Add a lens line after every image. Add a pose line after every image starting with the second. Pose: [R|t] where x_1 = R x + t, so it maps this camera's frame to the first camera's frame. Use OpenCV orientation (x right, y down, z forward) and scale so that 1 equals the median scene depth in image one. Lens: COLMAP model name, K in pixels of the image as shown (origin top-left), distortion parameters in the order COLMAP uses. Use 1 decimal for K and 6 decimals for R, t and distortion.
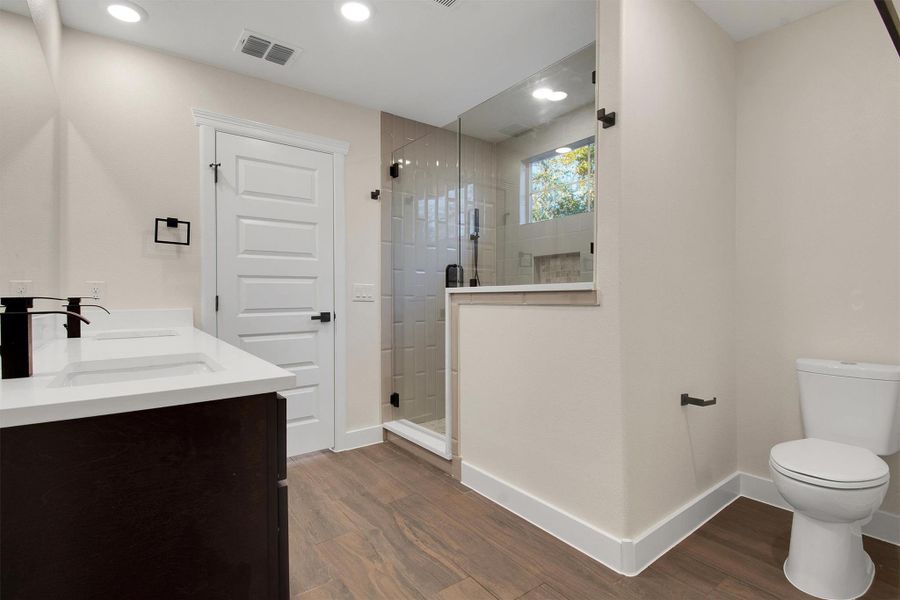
lens RADIAL K [[423.5, 0, 450.0], [0, 423.5, 300.0], [0, 0, 1]] dist [-0.002638, -0.000399]
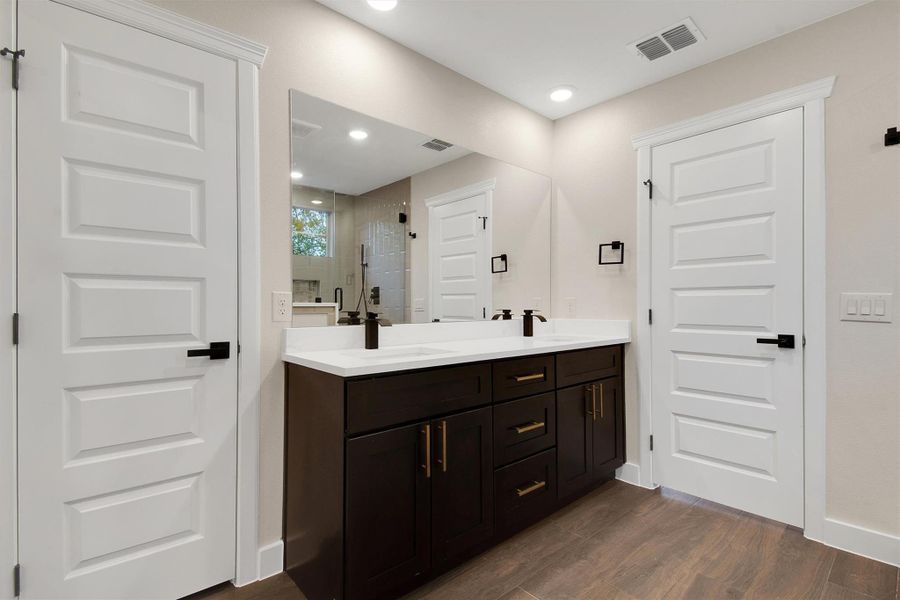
lens RADIAL K [[409.0, 0, 449.9], [0, 409.0, 312.8], [0, 0, 1]] dist [-0.001415, -0.017430]
pose [[0.075491, 0.024742, -0.996839, 0.350623], [-0.010724, 0.999654, 0.023999, -0.017947], [0.997089, 0.008879, 0.075730, 0.392200]]
